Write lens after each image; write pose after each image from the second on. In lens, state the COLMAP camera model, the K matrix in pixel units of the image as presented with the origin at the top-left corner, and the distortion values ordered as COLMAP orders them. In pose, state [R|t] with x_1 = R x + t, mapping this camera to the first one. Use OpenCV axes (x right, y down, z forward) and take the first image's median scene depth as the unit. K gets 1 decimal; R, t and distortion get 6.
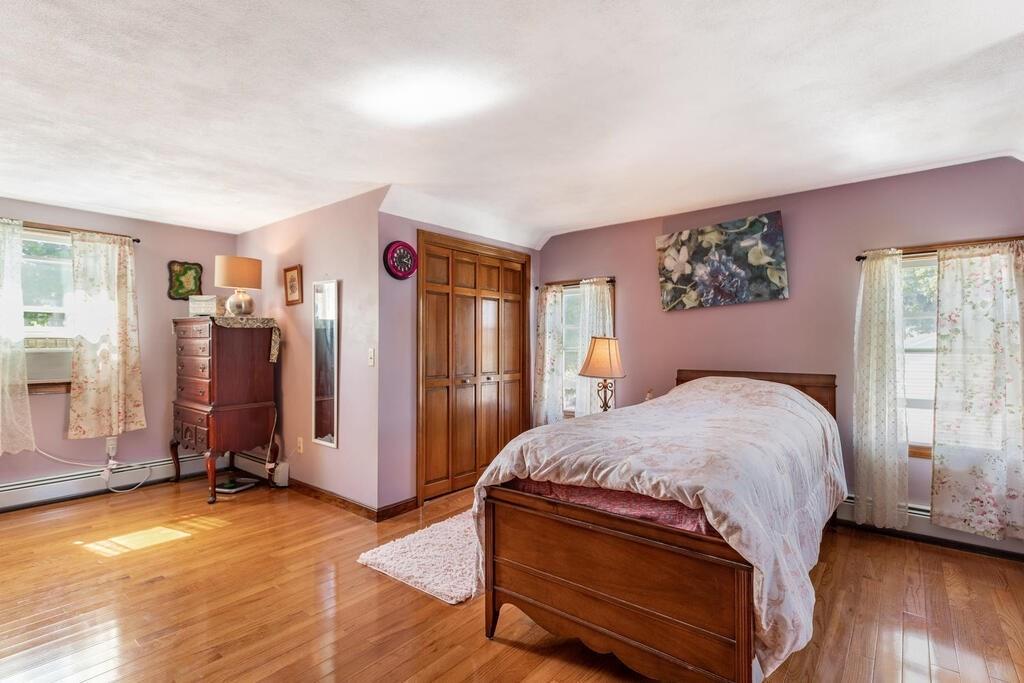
lens RADIAL K [[468.7, 0, 514.0], [0, 468.7, 343.6], [0, 0, 1]] dist [-0.000189, 0.000062]
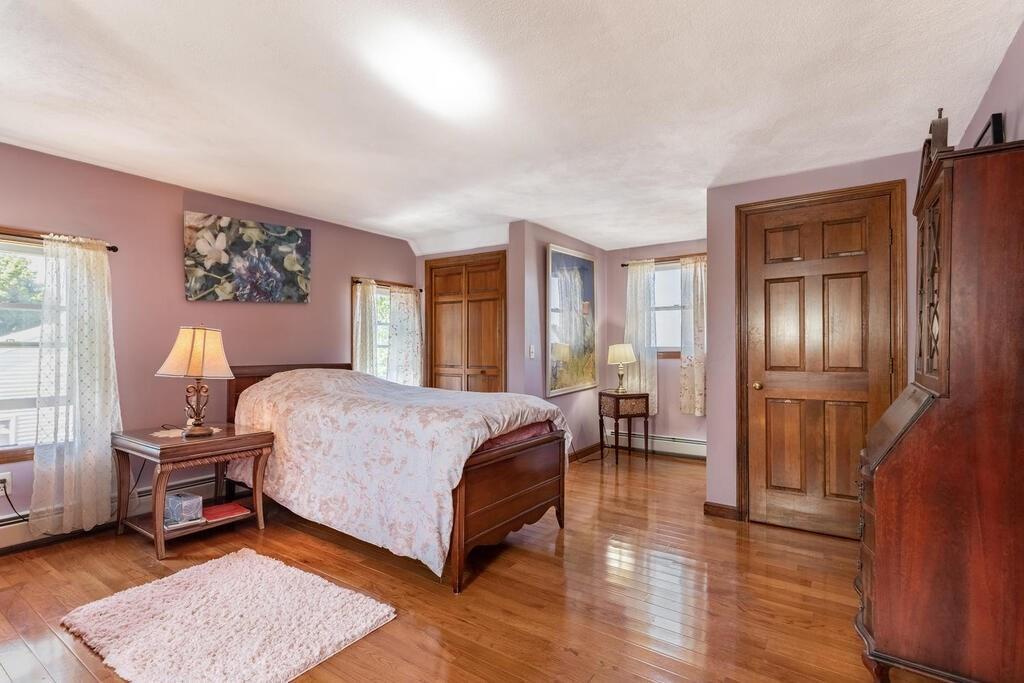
lens RADIAL K [[497.4, 0, 513.0], [0, 497.4, 344.8], [0, 0, 1]] dist [0.000681, 0.000001]
pose [[-0.077102, 0.009093, 0.996982, -0.684618], [-0.003591, 0.999949, -0.009398, 0.020193], [-0.997017, -0.004305, -0.077066, 0.527734]]
